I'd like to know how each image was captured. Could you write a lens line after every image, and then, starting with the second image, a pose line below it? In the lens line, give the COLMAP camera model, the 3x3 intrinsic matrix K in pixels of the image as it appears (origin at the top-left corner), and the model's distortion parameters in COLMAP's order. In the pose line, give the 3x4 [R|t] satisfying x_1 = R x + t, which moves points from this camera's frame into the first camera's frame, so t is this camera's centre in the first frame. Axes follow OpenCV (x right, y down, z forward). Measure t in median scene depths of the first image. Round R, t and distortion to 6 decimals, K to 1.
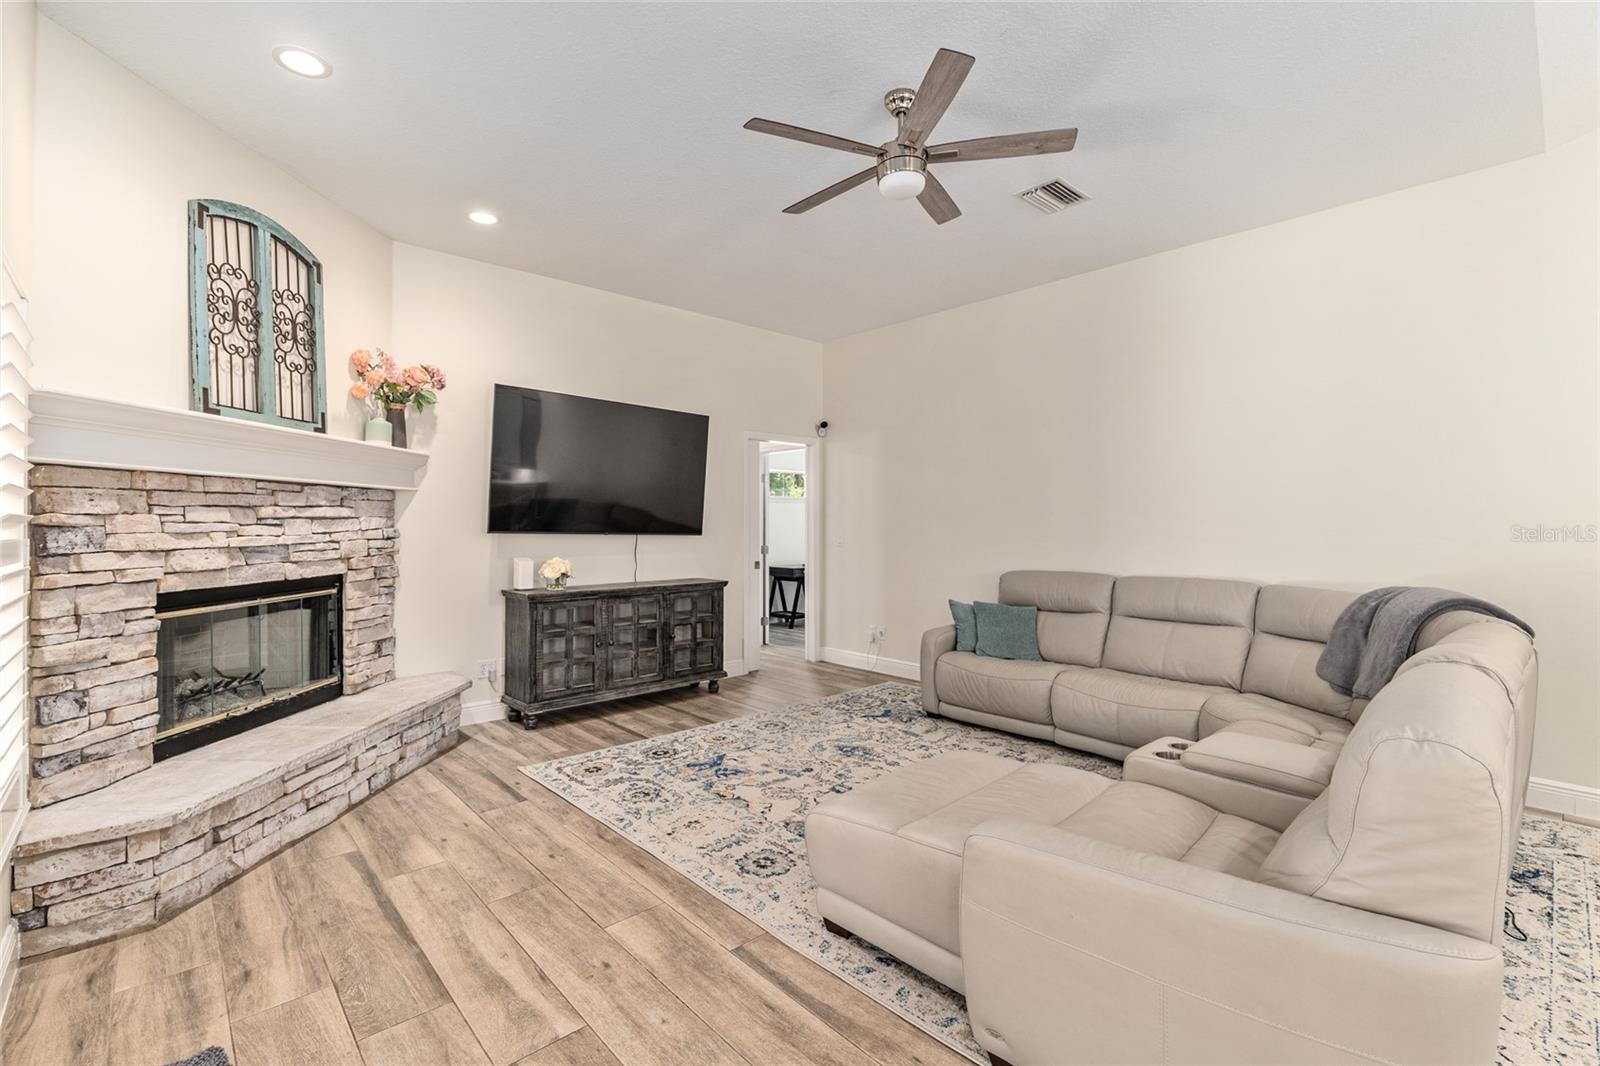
lens RADIAL K [[706.7, 0, 798.4], [0, 706.7, 519.4], [0, 0, 1]] dist [-0.003789, -0.000271]
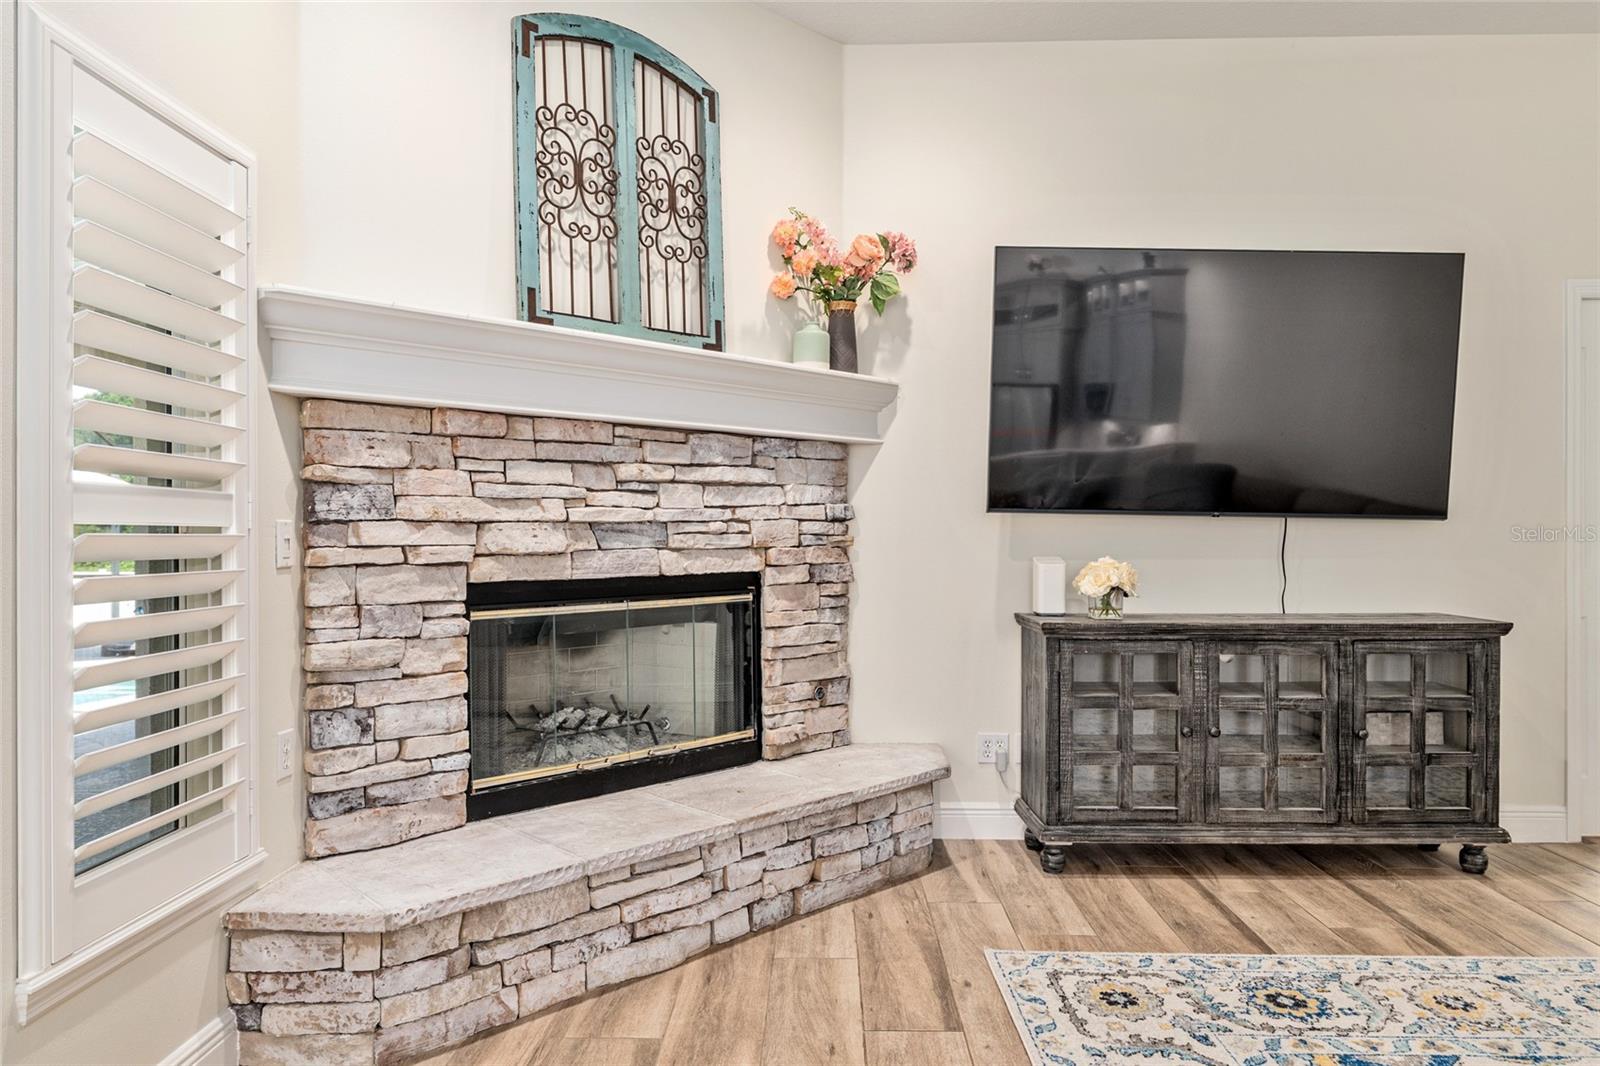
lens RADIAL K [[1014.6, 0, 795.1], [0, 1014.6, 539.8], [0, 0, 1]] dist [0.000147, -0.000763]
pose [[0.718528, 0.002348, -0.695494, 0.025673], [0.006768, 0.999923, 0.010367, 0.041985], [0.695465, -0.012156, 0.718457, 0.388270]]
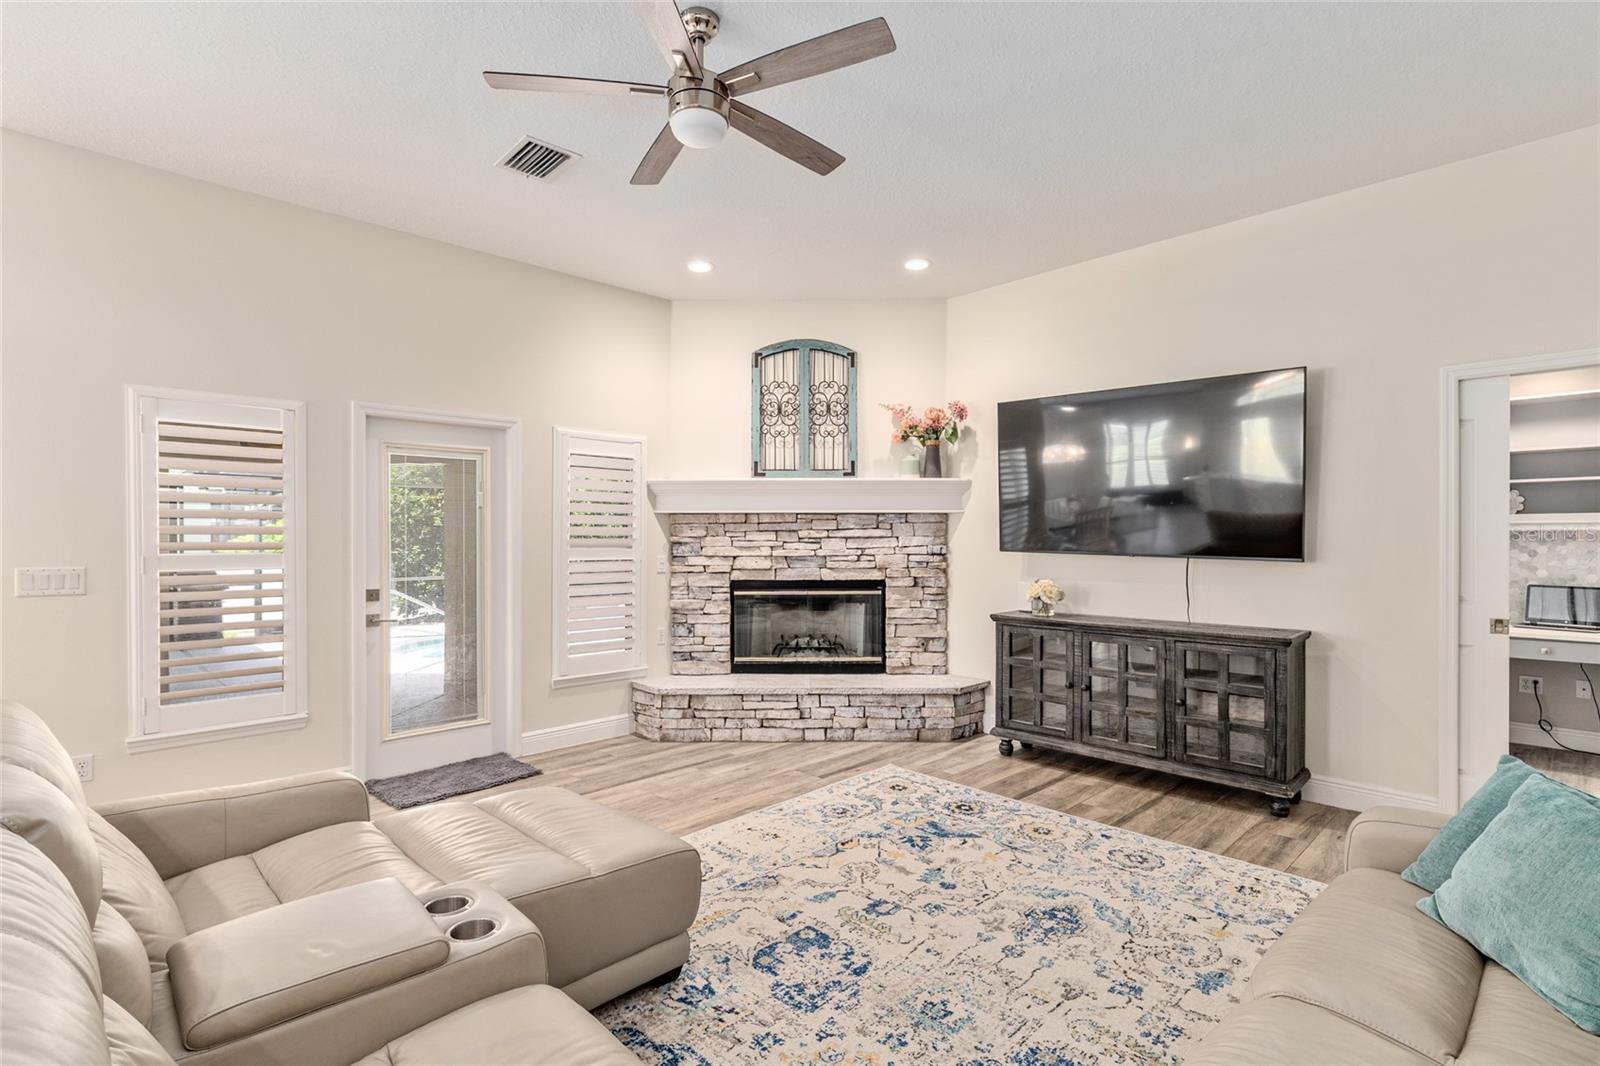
lens RADIAL K [[763.3, 0, 809.7], [0, 763.3, 541.3], [0, 0, 1]] dist [0.000654, -0.000165]
pose [[0.036650, 0.002342, -0.999325, 0.833259], [0.005480, 0.999982, 0.002545, 0.001110], [0.999313, -0.005570, 0.036636, 0.884611]]
